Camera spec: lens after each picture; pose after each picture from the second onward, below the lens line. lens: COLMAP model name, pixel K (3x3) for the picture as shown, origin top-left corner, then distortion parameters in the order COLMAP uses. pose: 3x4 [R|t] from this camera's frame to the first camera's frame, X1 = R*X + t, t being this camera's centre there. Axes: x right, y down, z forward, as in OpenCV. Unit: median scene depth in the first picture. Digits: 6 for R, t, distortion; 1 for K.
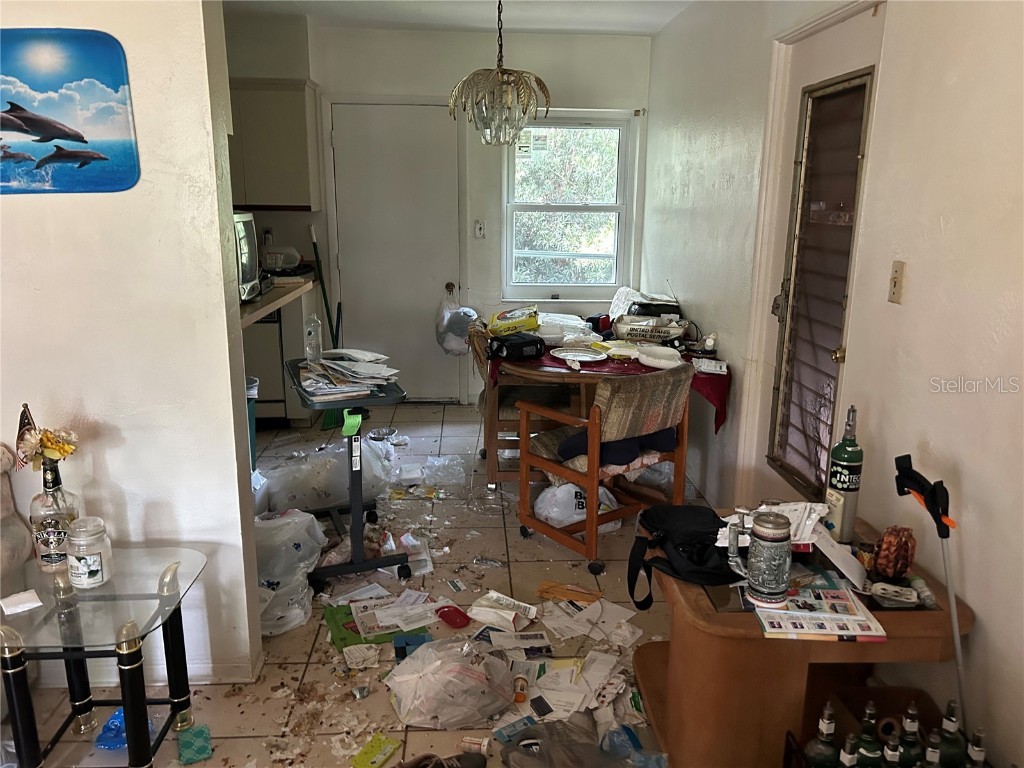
lens RADIAL K [[775.7, 0, 512.0], [0, 775.7, 384.0], [0, 0, 1]] dist [0.001319, 0.000872]
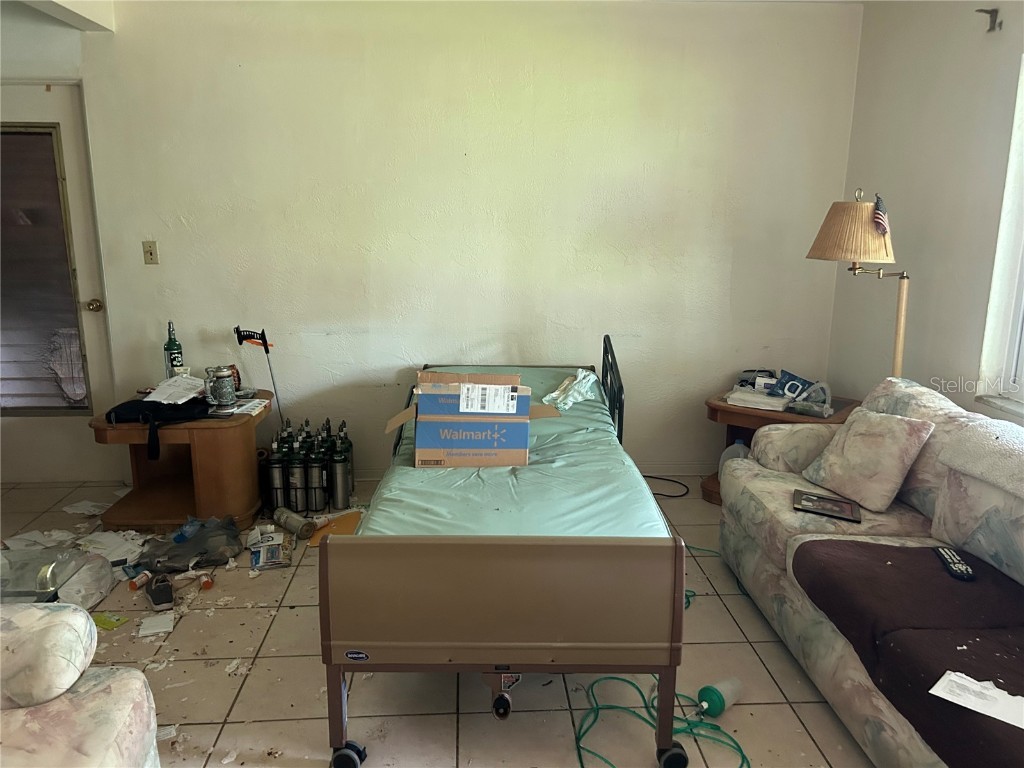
lens RADIAL K [[775.7, 0, 512.0], [0, 775.7, 384.0], [0, 0, 1]] dist [0.001319, 0.000872]
pose [[-0.003786, -0.226834, 0.973926, -1.343394], [0.227393, 0.948223, 0.221732, -0.049781], [-0.973796, 0.222304, 0.047991, 0.159826]]
